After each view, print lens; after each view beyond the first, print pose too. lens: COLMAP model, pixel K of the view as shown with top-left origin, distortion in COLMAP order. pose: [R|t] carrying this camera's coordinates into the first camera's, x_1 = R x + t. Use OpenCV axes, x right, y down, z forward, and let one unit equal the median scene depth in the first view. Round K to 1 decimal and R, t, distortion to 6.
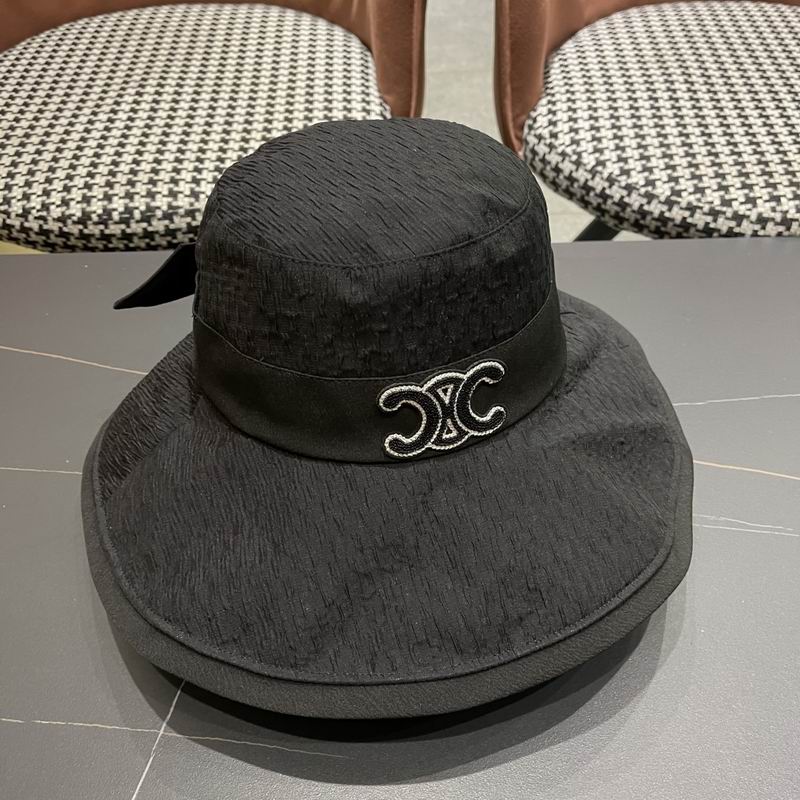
lens RADIAL K [[824.3, 0, 396.3], [0, 824.3, 413.1], [0, 0, 1]] dist [0.021191, 0.000000]
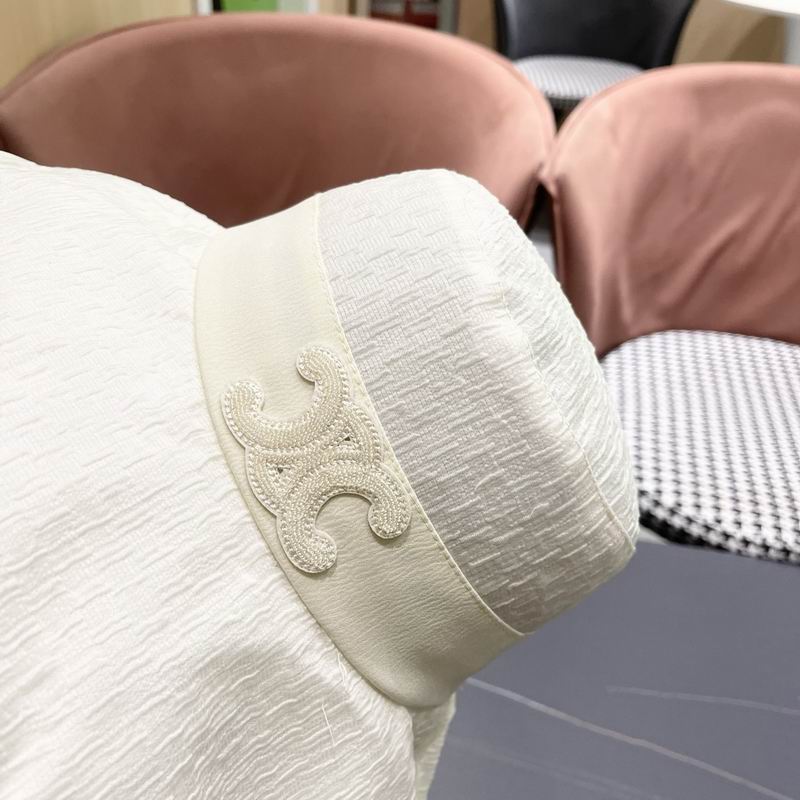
lens RADIAL K [[824.3, 0, 406.0], [0, 824.3, 403.8], [0, 0, 1]] dist [0.021191, 0.000000]
pose [[0.984162, 0.161456, -0.073190, 0.009062], [-0.173777, 0.960264, -0.218392, -0.070515], [0.035021, 0.227652, 0.973113, -0.219674]]
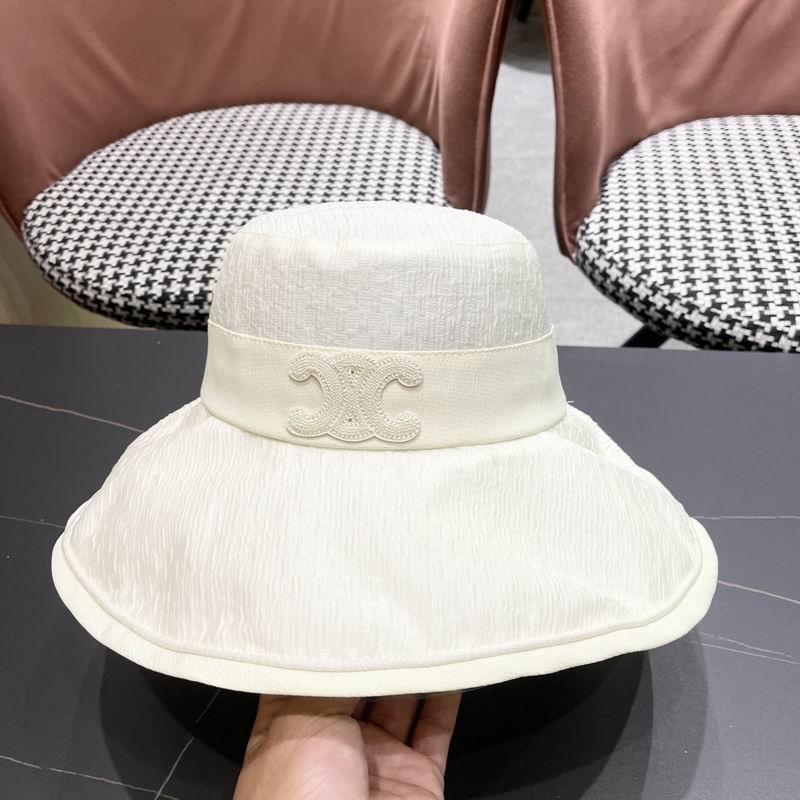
lens RADIAL K [[824.3, 0, 398.0], [0, 824.3, 397.7], [0, 0, 1]] dist [0.021191, 0.000000]
pose [[0.991940, 0.066424, -0.107906, 0.060674], [-0.075639, 0.993619, -0.083669, -0.033739], [0.101659, 0.091156, 0.990634, -0.049239]]
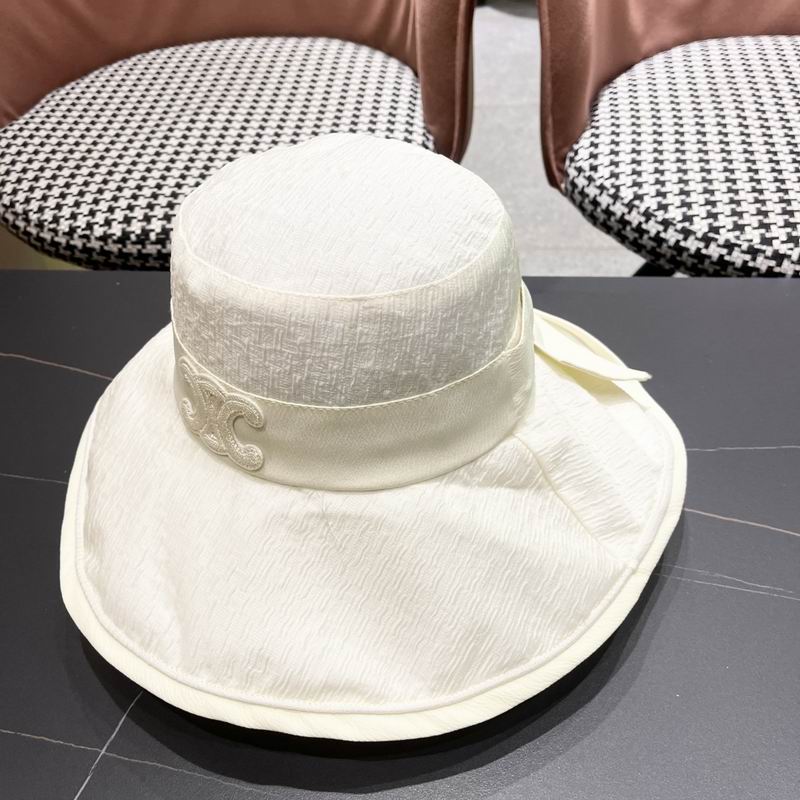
lens RADIAL K [[824.3, 0, 401.2], [0, 824.3, 403.1], [0, 0, 1]] dist [0.021191, 0.000000]
pose [[0.993035, 0.050393, -0.106496, 0.086599], [-0.055189, 0.997568, -0.042573, -0.004185], [0.104091, 0.048153, 0.993401, 0.018016]]
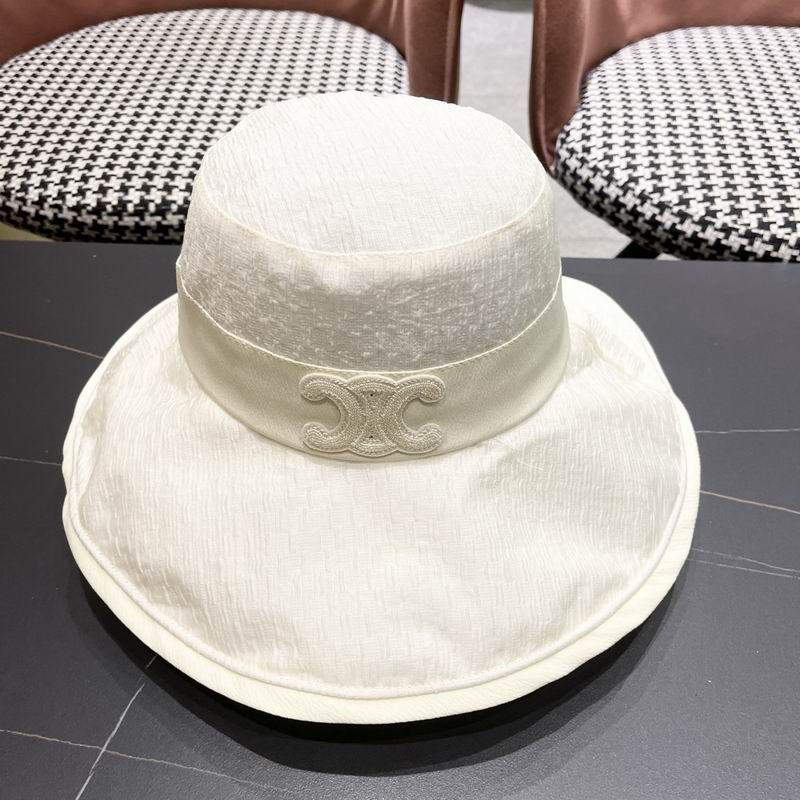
lens RADIAL K [[824.3, 0, 398.8], [0, 824.3, 398.7], [0, 0, 1]] dist [0.021191, 0.000000]
pose [[0.997299, 0.060124, -0.042197, 0.031803], [-0.062029, 0.997042, -0.045384, 0.011539], [0.039344, 0.047879, 0.998078, 0.044814]]
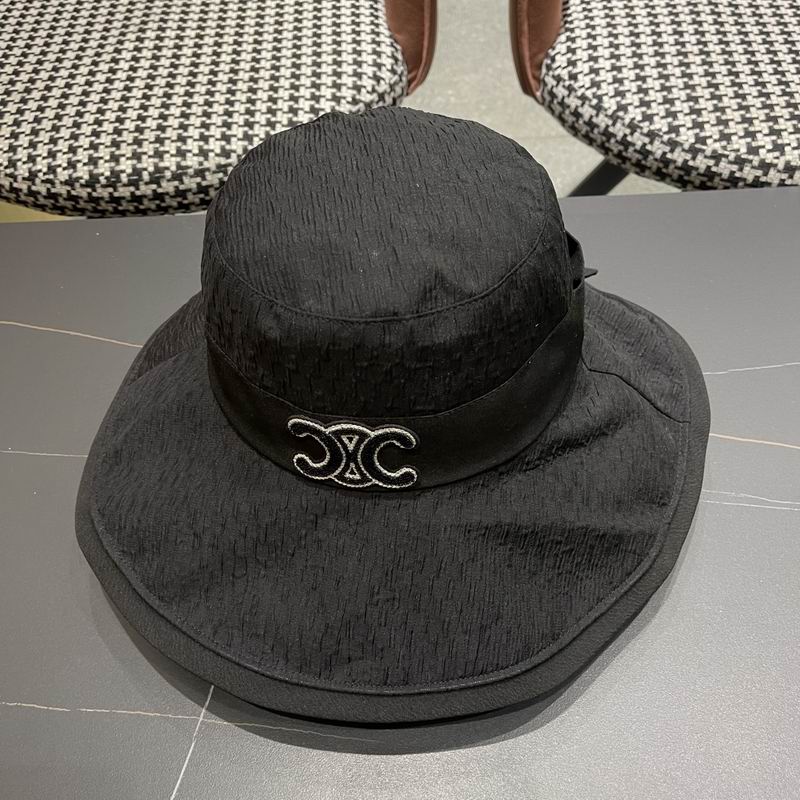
lens RADIAL K [[824.3, 0, 398.9], [0, 824.3, 411.8], [0, 0, 1]] dist [0.021191, 0.000000]
pose [[0.999677, -0.020321, -0.015266, -0.004916], [0.021867, 0.993789, 0.109108, -0.061950], [0.012954, -0.109407, 0.993913, 0.001390]]
